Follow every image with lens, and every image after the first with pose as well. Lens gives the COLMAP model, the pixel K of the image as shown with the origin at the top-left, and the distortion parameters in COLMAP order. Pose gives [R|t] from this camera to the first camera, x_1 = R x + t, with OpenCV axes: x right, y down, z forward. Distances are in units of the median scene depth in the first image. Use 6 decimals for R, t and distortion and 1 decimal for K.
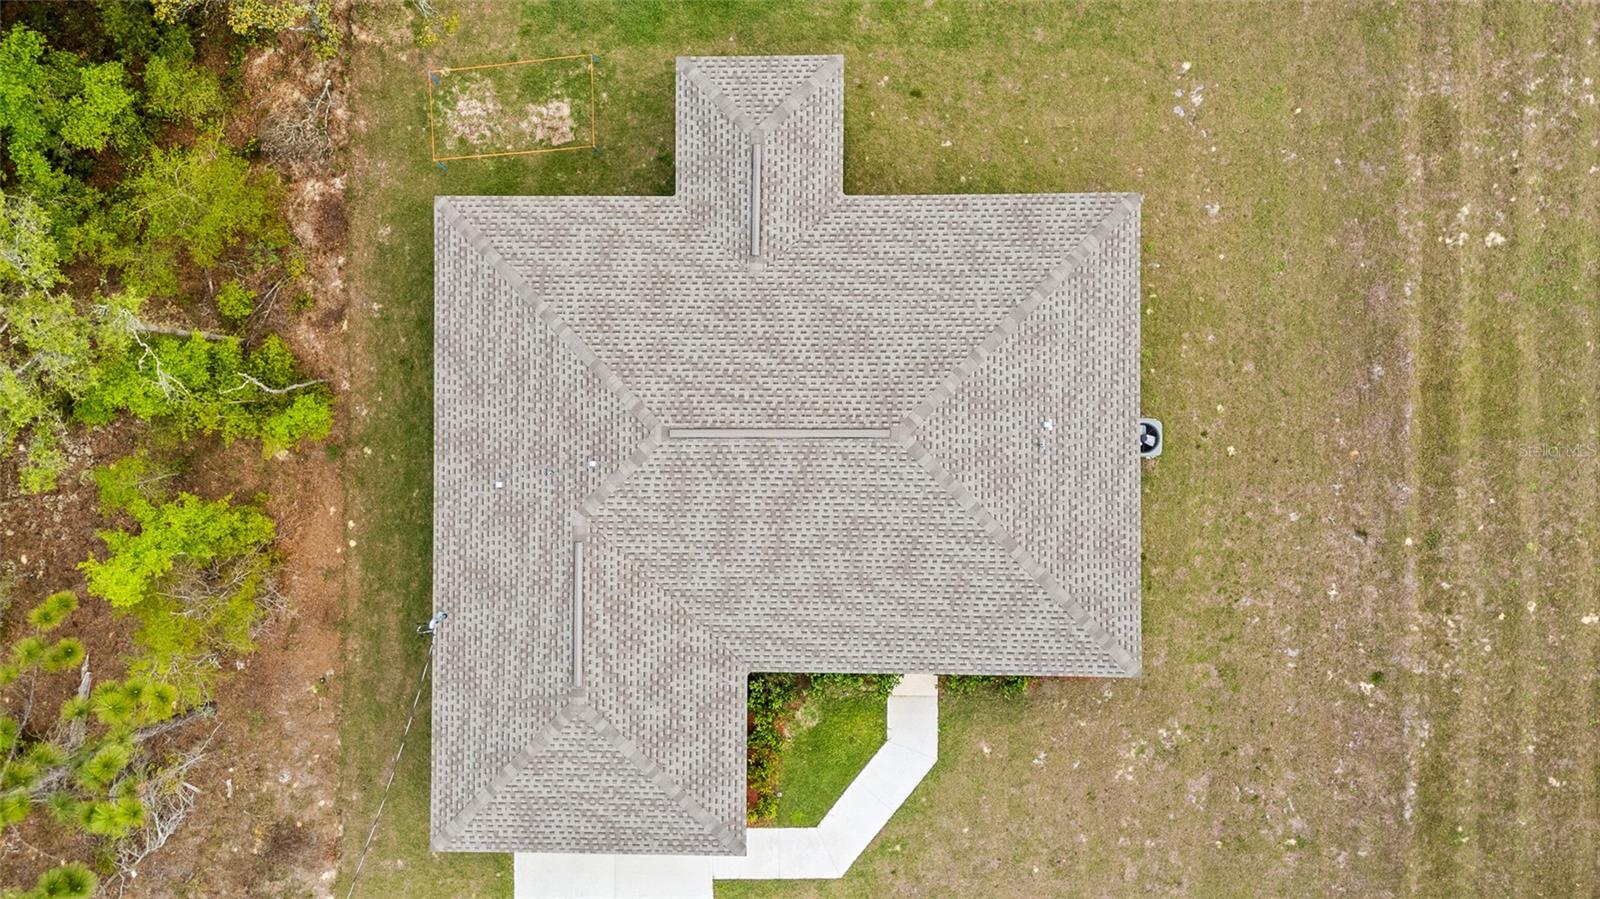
lens RADIAL K [[1173.6, 0, 797.9], [0, 1173.6, 436.6], [0, 0, 1]] dist [0.106184, -0.119433]
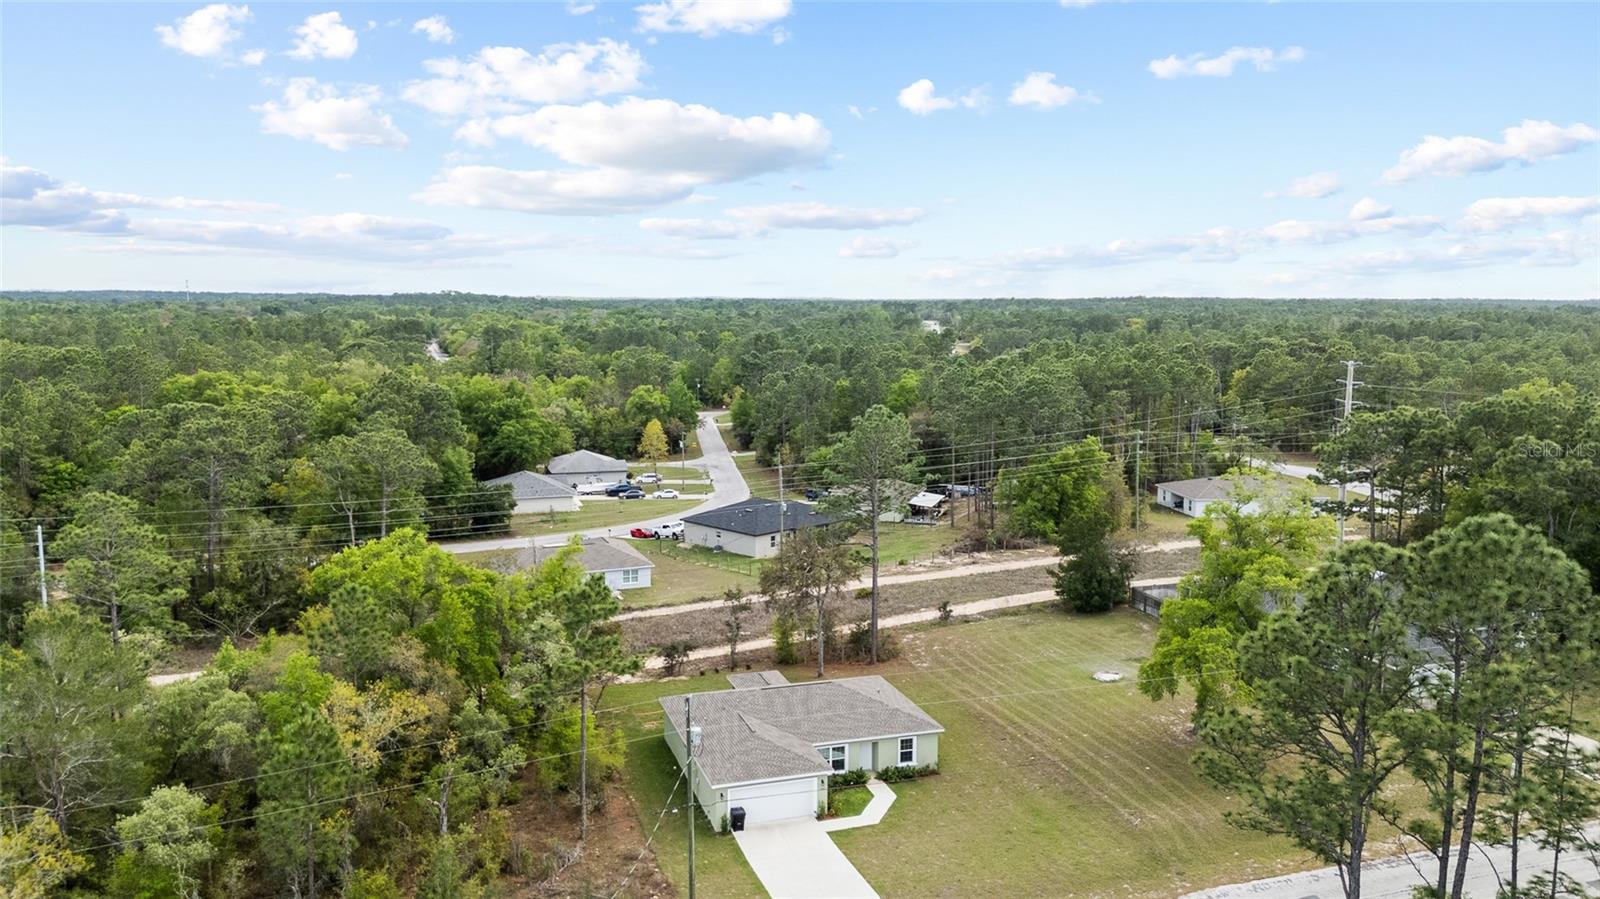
lens RADIAL K [[1173.6, 0, 797.9], [0, 1173.6, 436.6], [0, 0, 1]] dist [0.106184, -0.119433]
pose [[0.948306, 0.002845, 0.317344, -0.839278], [0.314014, 0.136348, -0.939577, 2.373208], [-0.045942, 0.990657, 0.128406, -0.022048]]
